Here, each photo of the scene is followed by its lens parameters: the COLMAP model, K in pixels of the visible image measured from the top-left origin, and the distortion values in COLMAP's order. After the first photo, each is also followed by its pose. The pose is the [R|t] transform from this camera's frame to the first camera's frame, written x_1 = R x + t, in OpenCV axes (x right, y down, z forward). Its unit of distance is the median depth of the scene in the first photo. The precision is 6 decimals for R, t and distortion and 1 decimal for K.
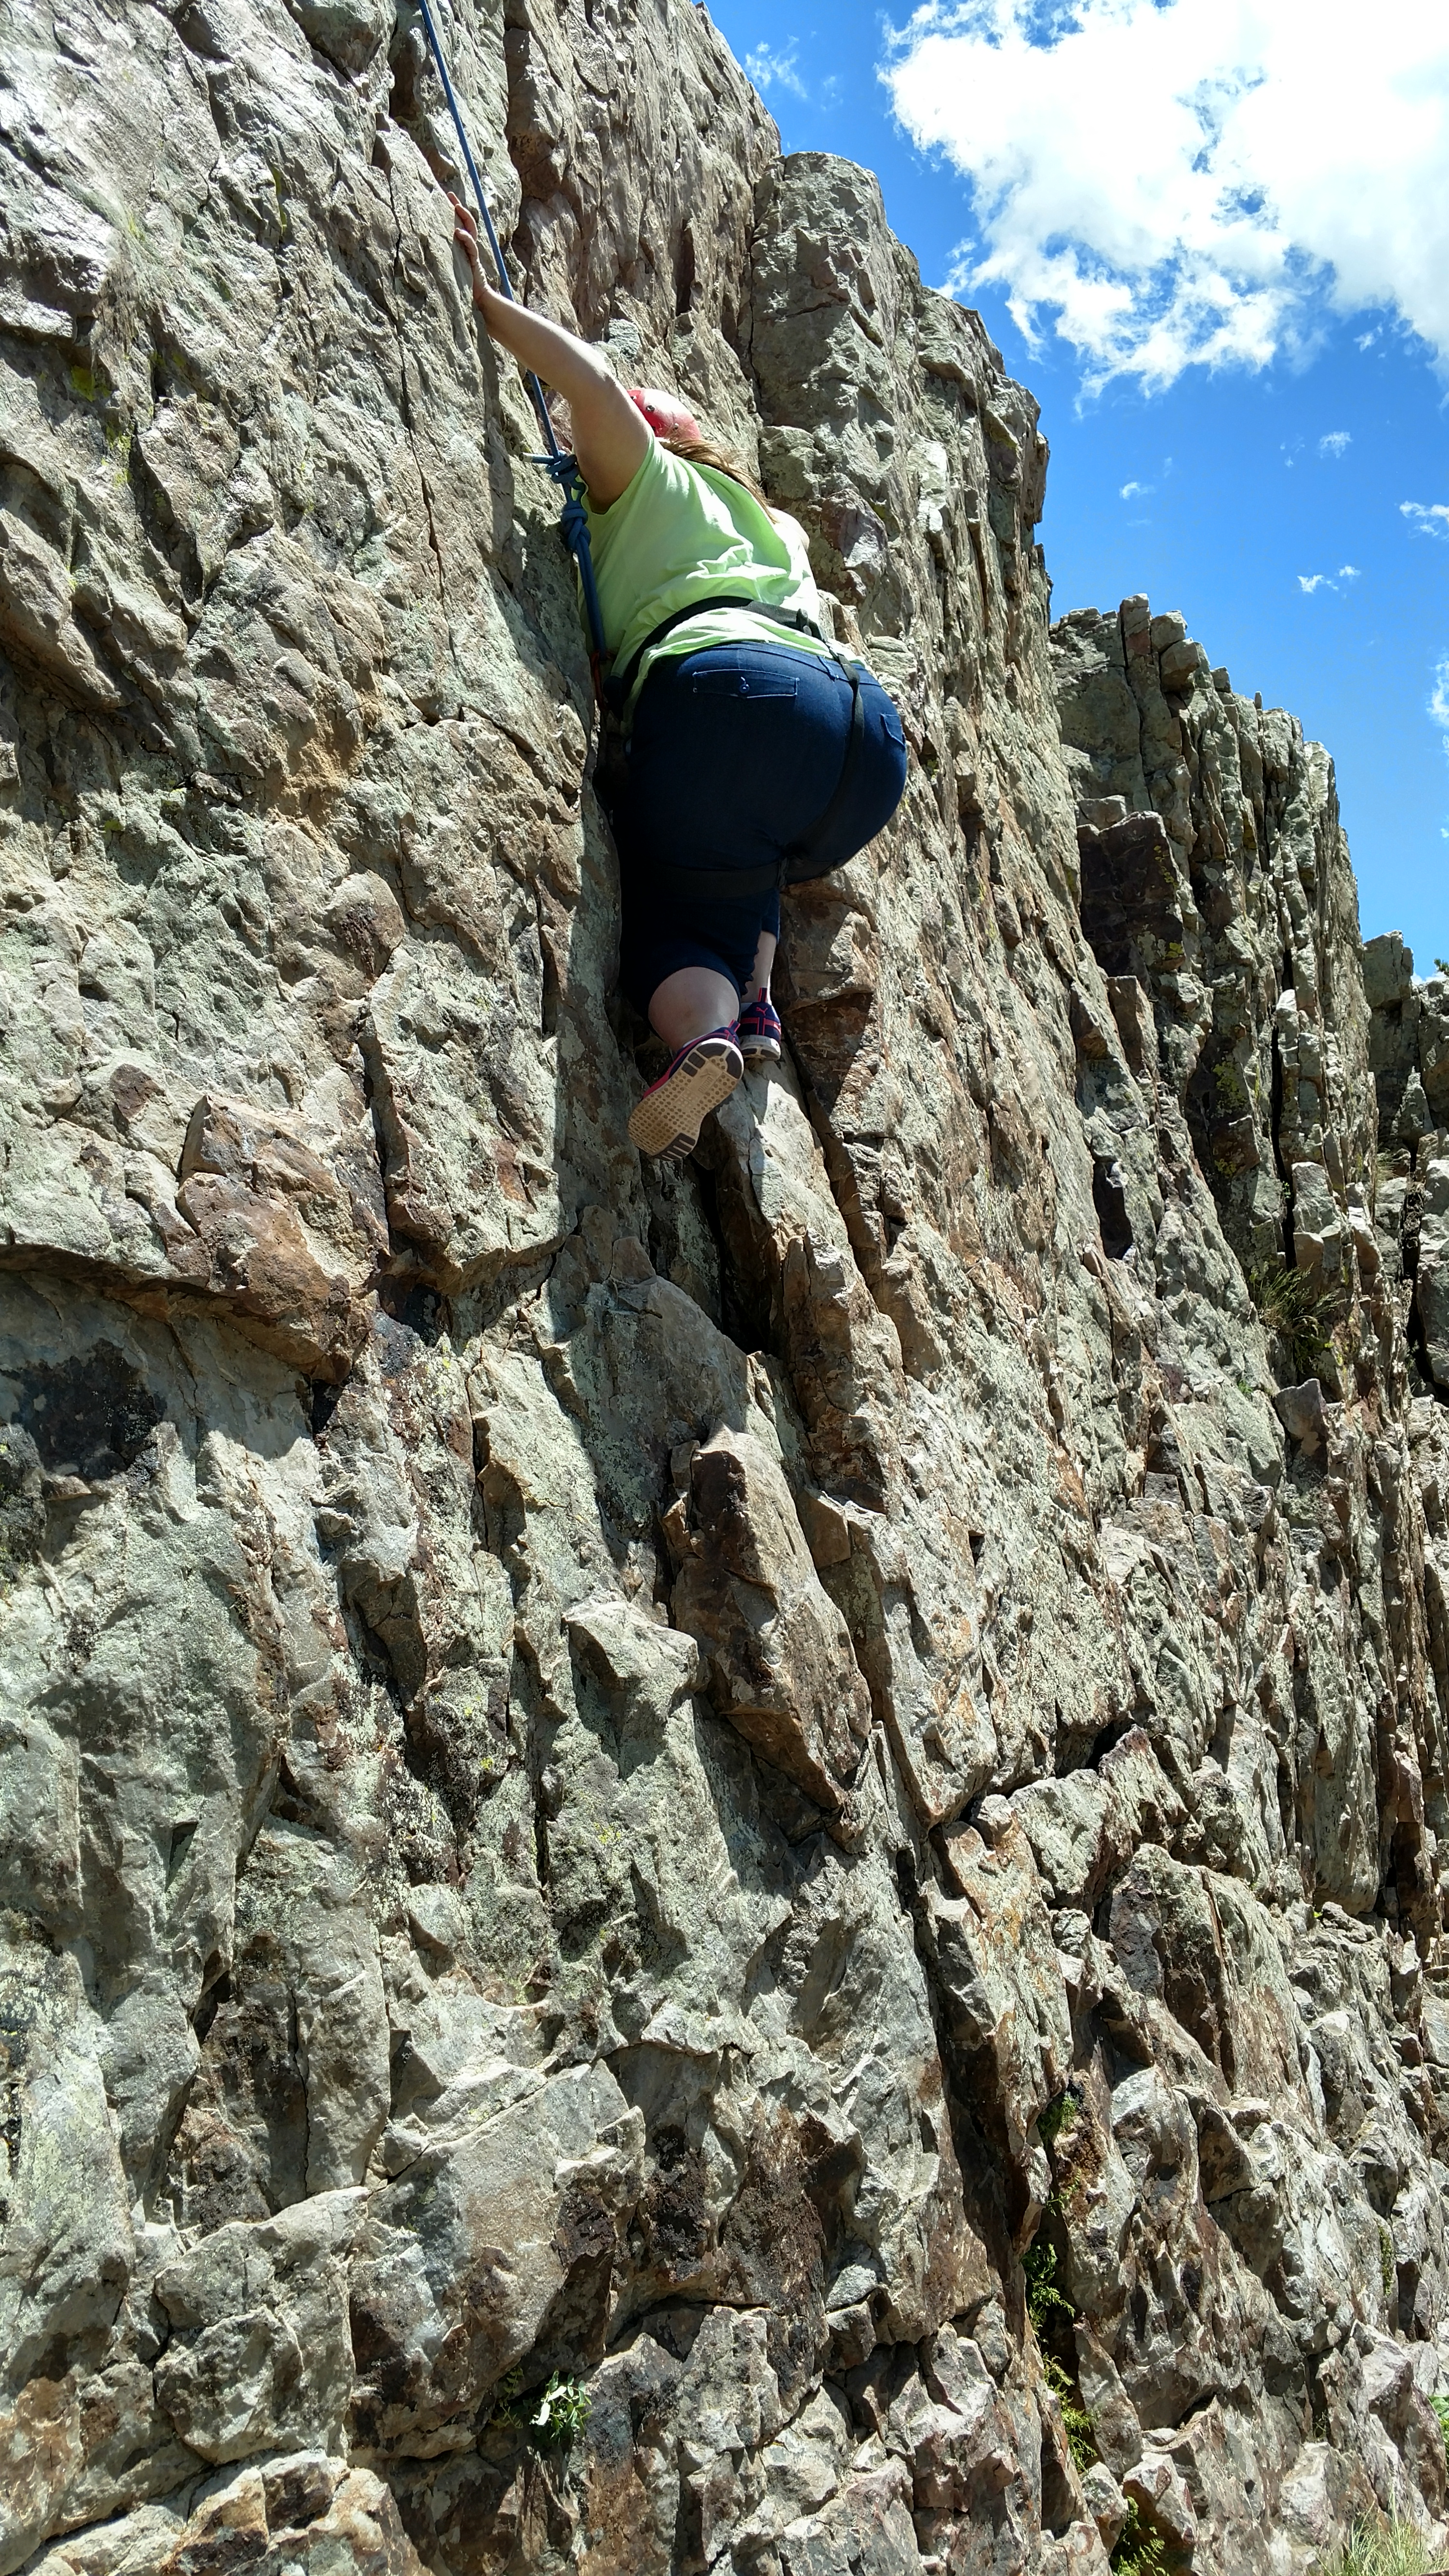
lens RADIAL K [[1965.0, 0, 717.9], [0, 1965.0, 1257.2], [0, 0, 1]] dist [0.177514, -0.373554]
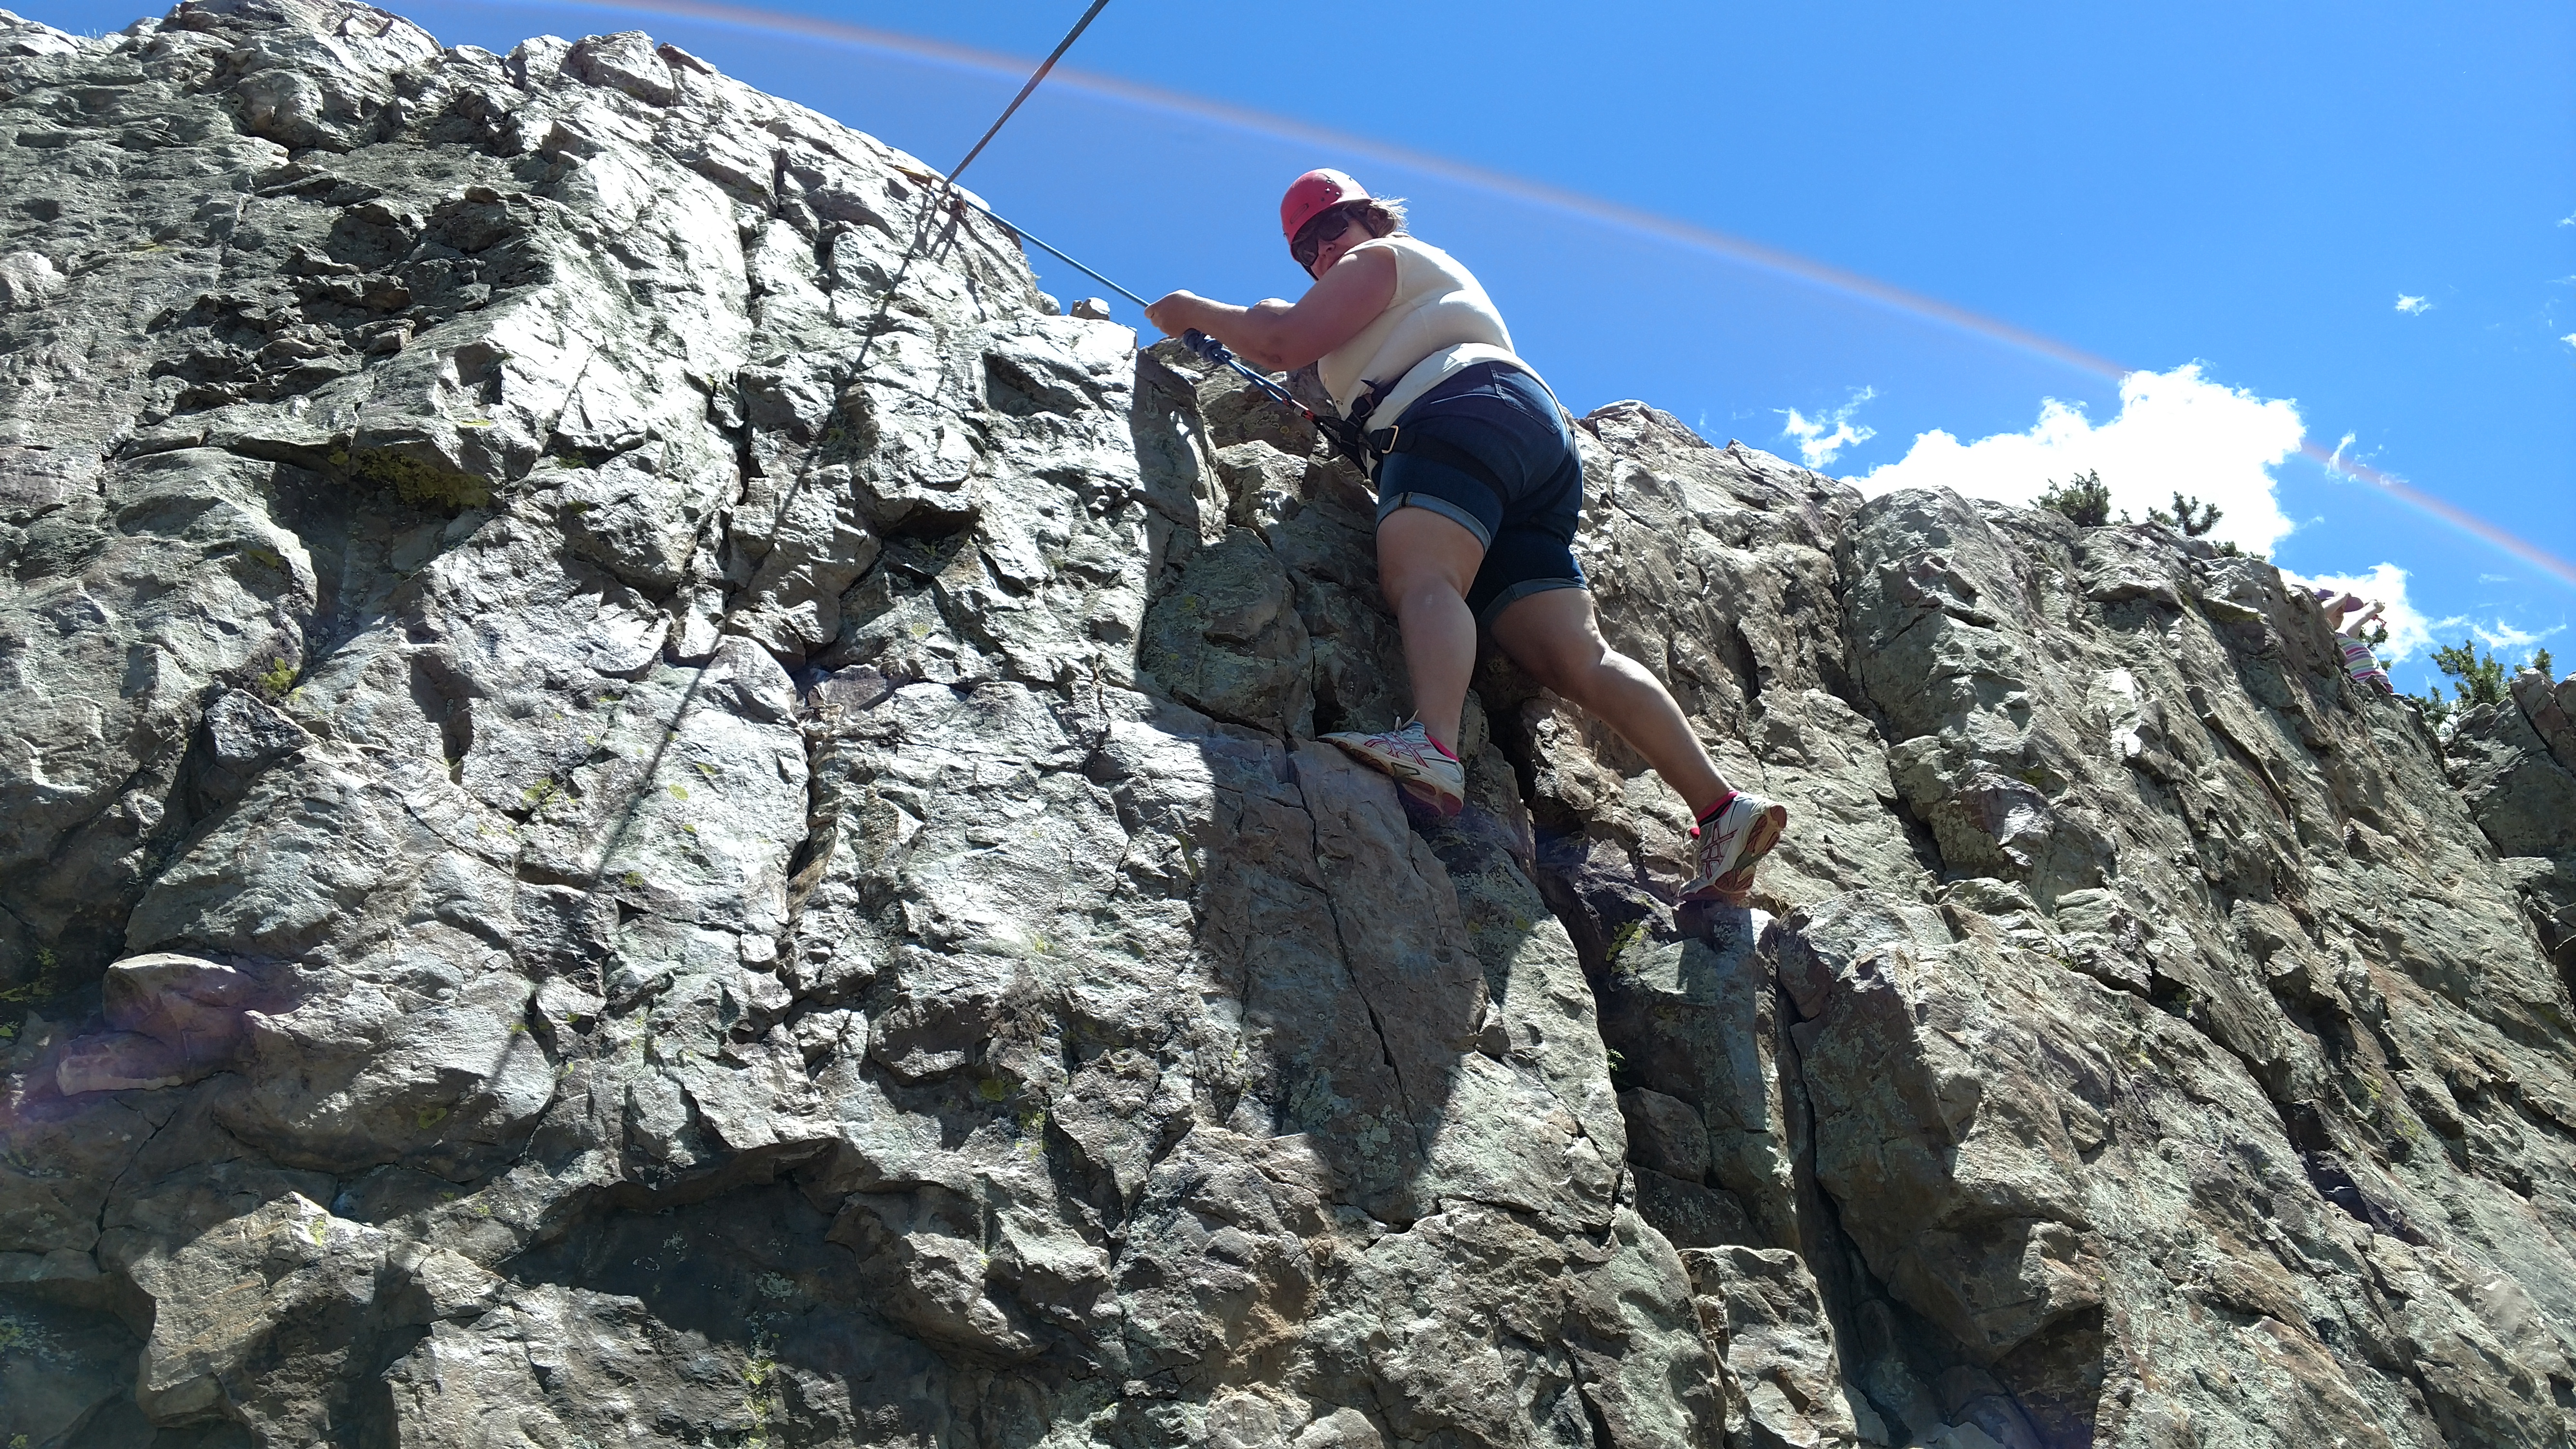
lens RADIAL K [[1965.0, 0, 1307.3], [0, 1965.0, 686.9], [0, 0, 1]] dist [0.177514, -0.373554]
pose [[0.809463, -0.420838, -0.409469, 0.351682], [0.198069, 0.852190, -0.484295, -0.012248], [0.552755, 0.310915, 0.773171, 0.064126]]
